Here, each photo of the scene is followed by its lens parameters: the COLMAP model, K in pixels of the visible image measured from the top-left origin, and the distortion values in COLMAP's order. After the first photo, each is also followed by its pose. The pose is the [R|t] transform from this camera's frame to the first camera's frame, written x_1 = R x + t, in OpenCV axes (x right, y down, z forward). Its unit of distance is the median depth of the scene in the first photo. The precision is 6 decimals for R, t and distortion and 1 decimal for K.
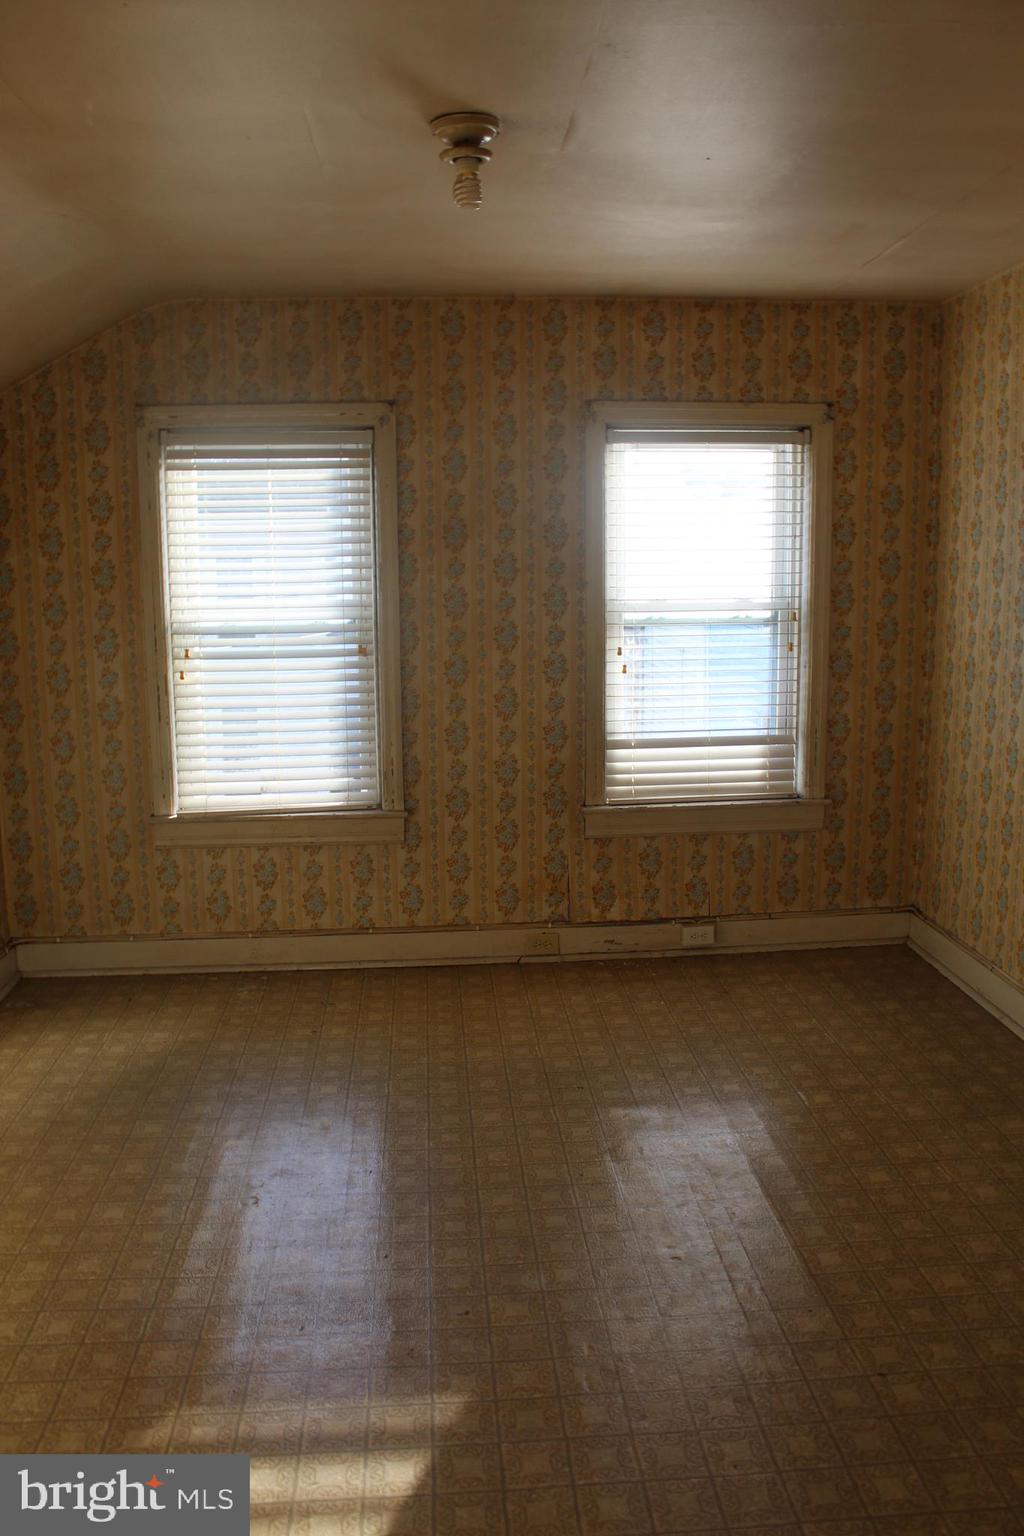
lens RADIAL K [[1264.5, 0, 512.0], [0, 1264.5, 768.0], [0, 0, 1]] dist [-0.177292, 0.175355]
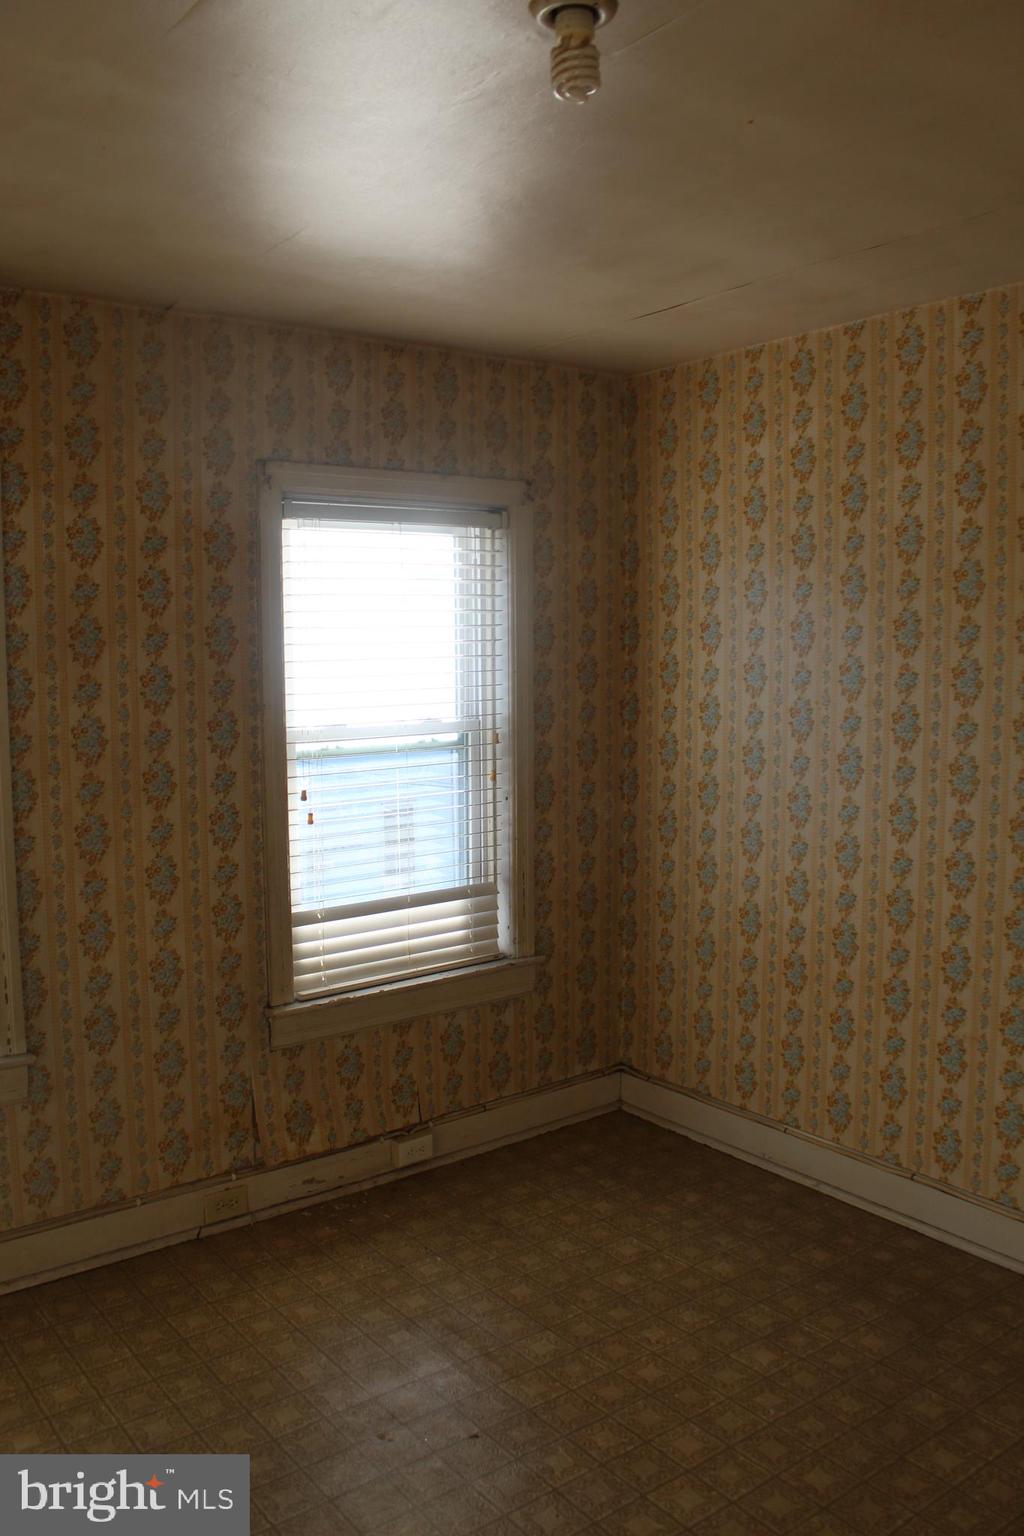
lens RADIAL K [[1264.5, 0, 512.0], [0, 1264.5, 768.0], [0, 0, 1]] dist [-0.177292, 0.175355]
pose [[0.844493, -0.050709, 0.533160, -0.204743], [0.095209, 0.993865, -0.056279, -0.054309], [-0.527036, 0.098288, 0.844140, 0.299880]]
